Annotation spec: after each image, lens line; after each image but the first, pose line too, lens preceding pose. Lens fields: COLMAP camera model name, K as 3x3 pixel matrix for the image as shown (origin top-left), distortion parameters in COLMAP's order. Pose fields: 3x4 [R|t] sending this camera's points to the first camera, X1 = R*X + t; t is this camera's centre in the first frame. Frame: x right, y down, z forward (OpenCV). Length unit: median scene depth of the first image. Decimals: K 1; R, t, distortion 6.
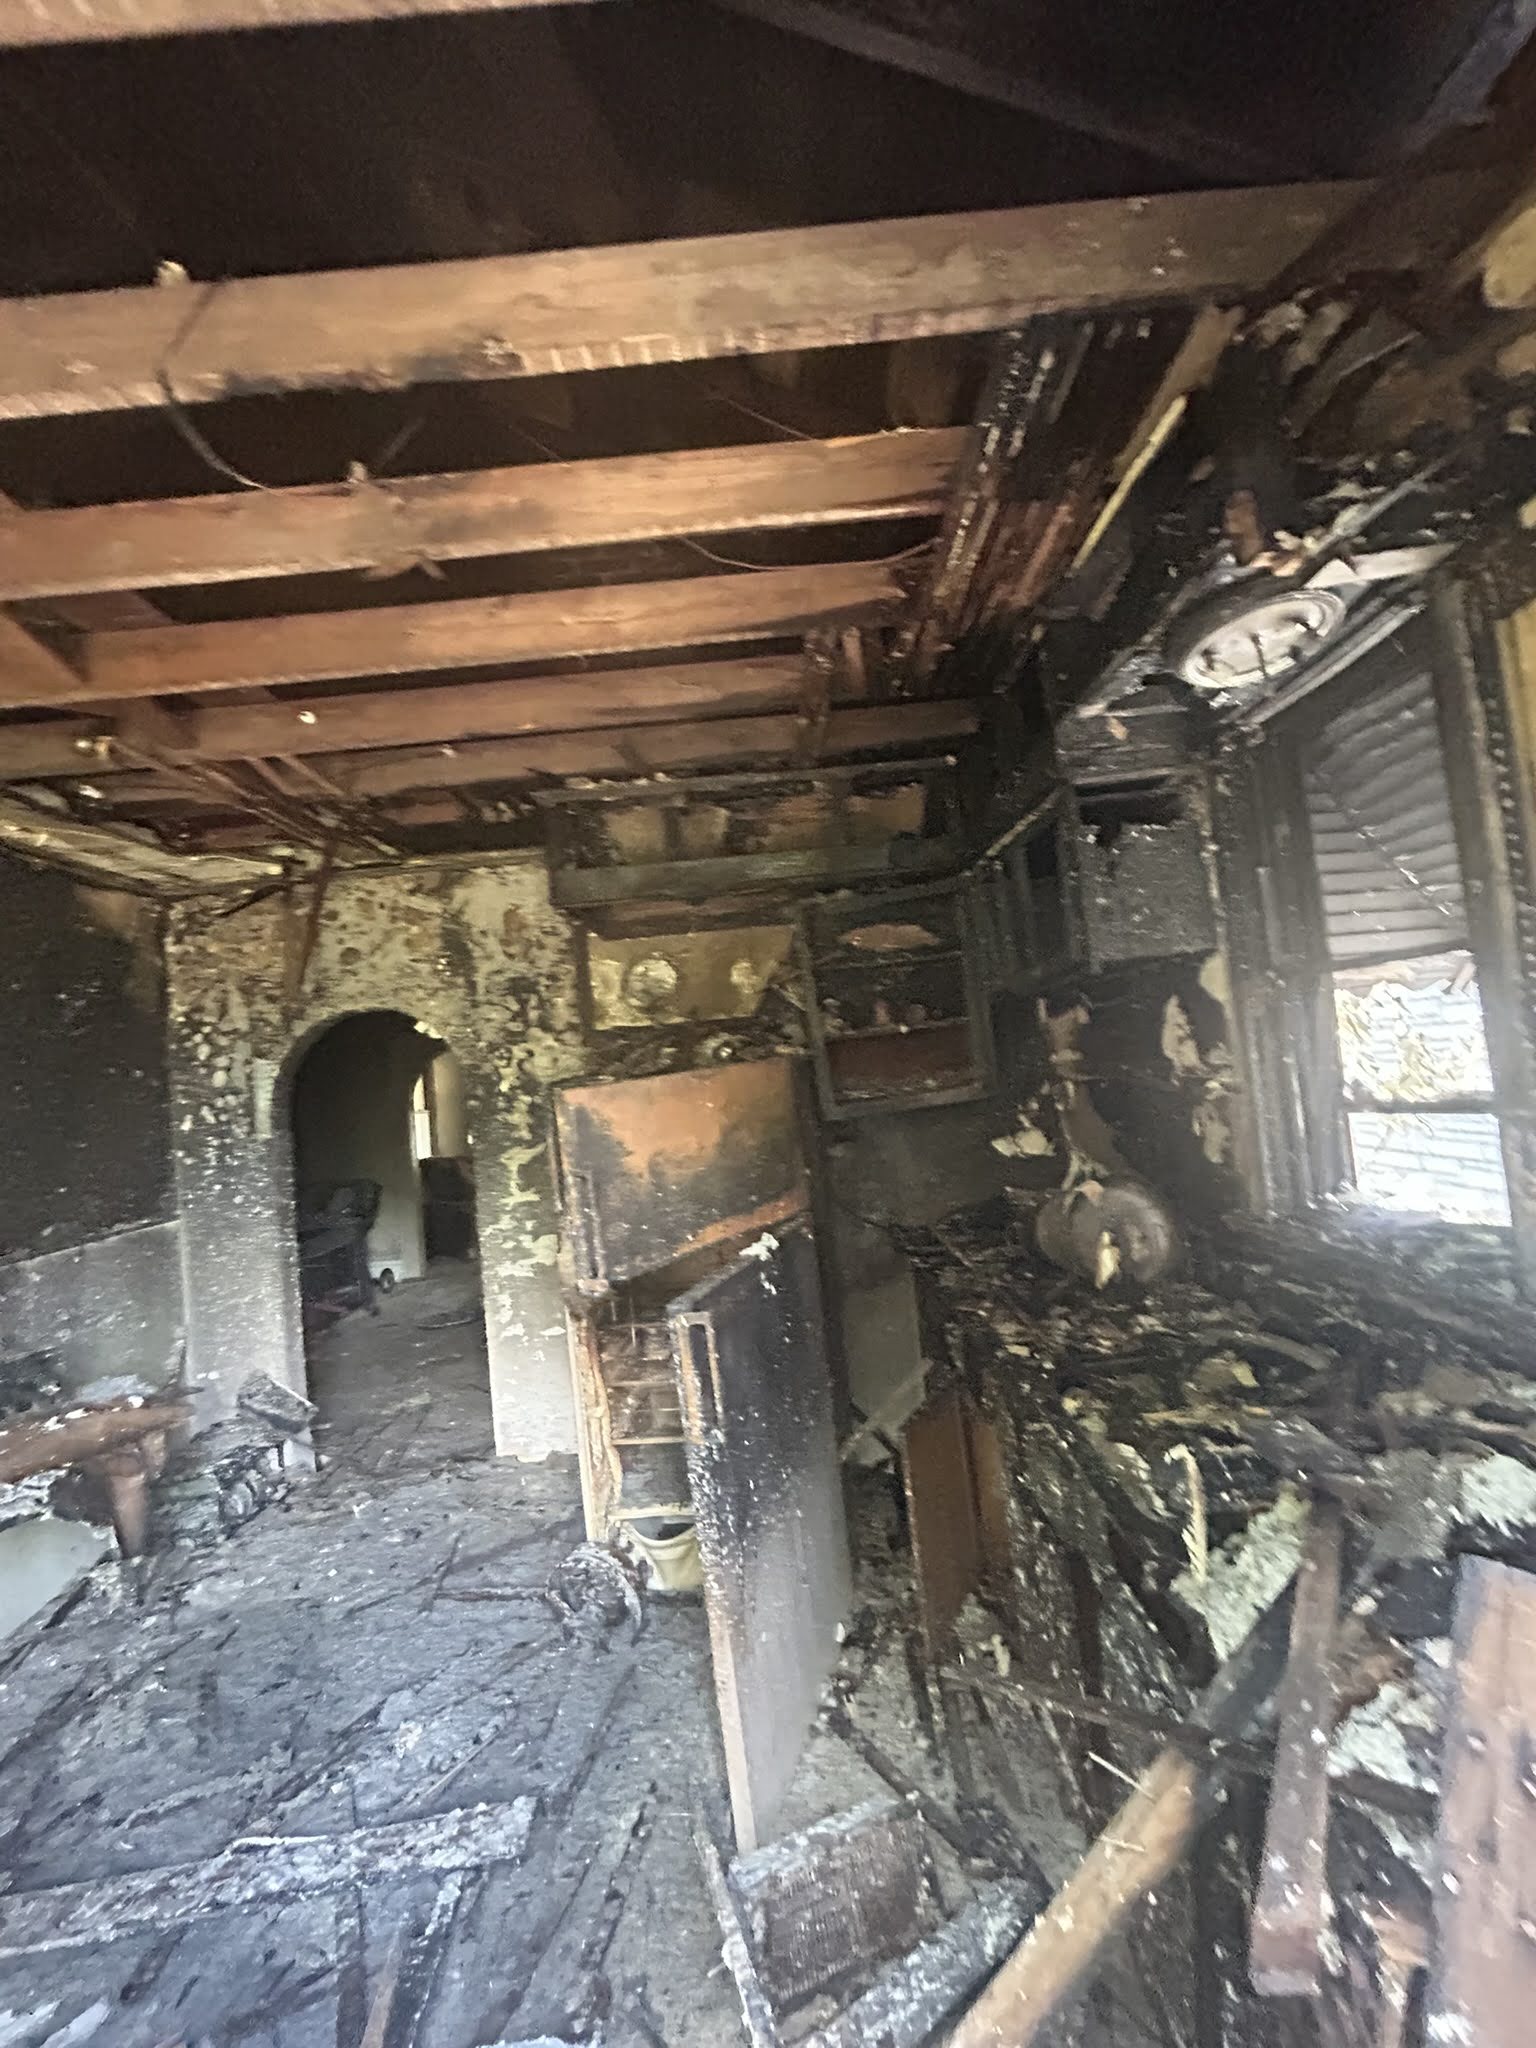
lens RADIAL K [[836.5, 0, 772.9], [0, 836.5, 1023.9], [0, 0, 1]] dist [0.001948, 0.000680]
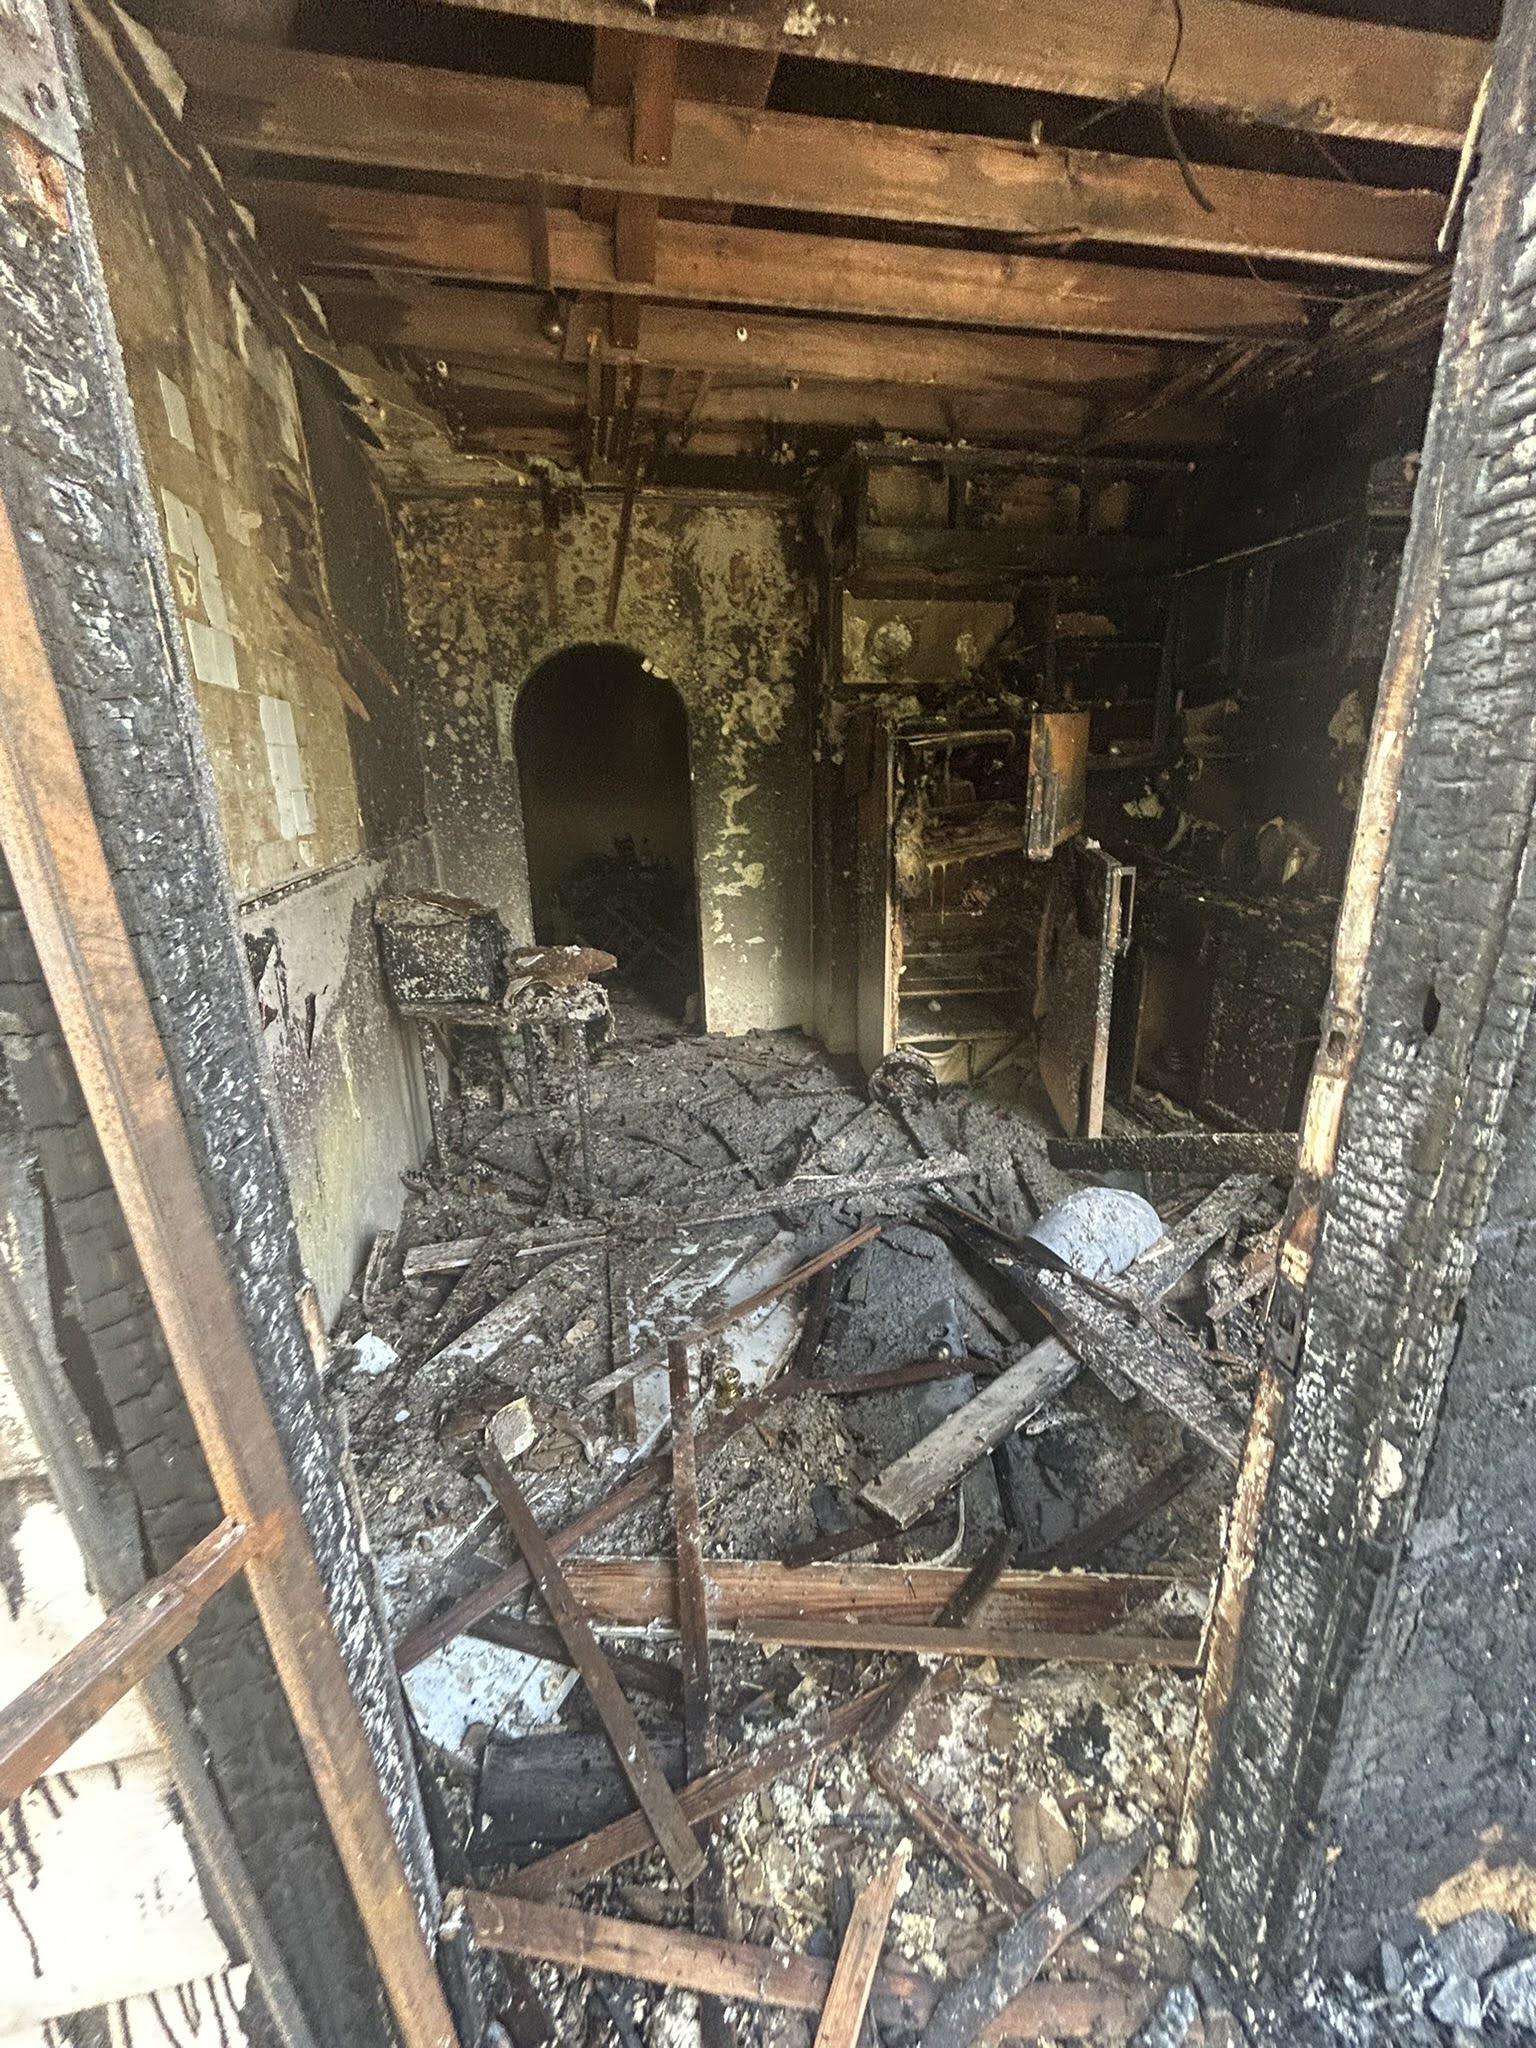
lens RADIAL K [[836.4, 0, 774.2], [0, 836.4, 1022.0], [0, 0, 1]] dist [-0.001236, 0.001187]
pose [[0.975785, 0.012459, 0.218379, -0.596522], [-0.084162, 0.942901, 0.322265, 0.092353], [-0.201894, -0.332840, 0.921117, -0.228928]]
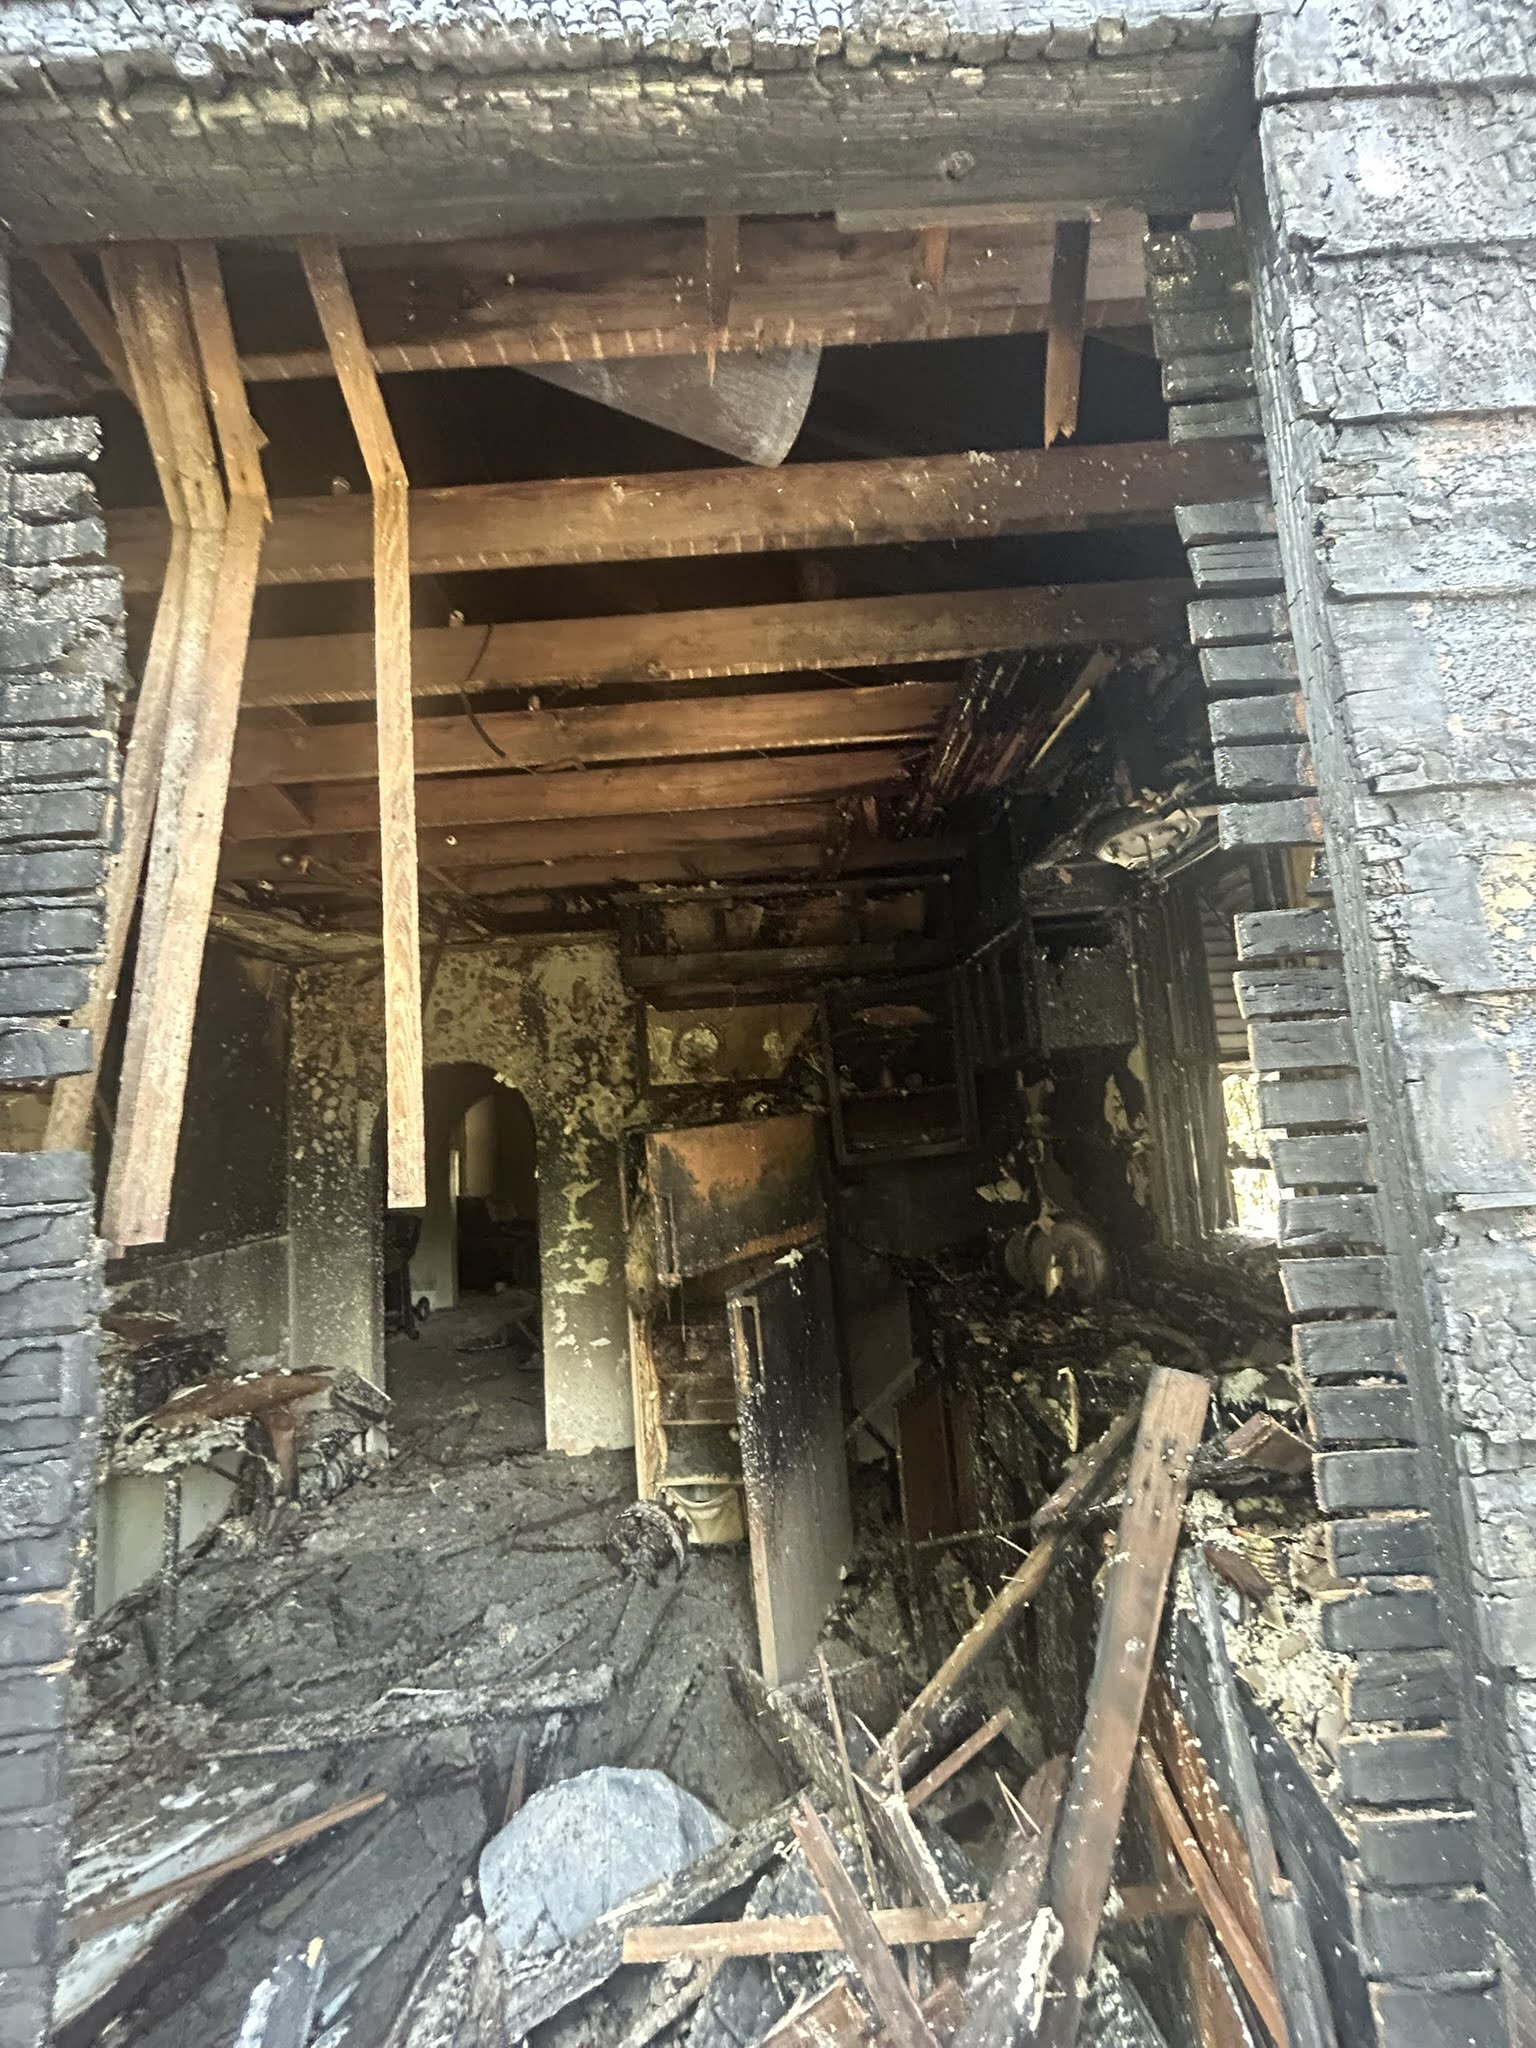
lens RADIAL K [[836.4, 0, 774.2], [0, 836.4, 1022.0], [0, 0, 1]] dist [-0.001236, 0.001187]
pose [[0.999543, 0.028911, -0.008847, -0.026346], [-0.029421, 0.997501, -0.064237, -0.012555], [0.006968, 0.064468, 0.997895, -0.227396]]
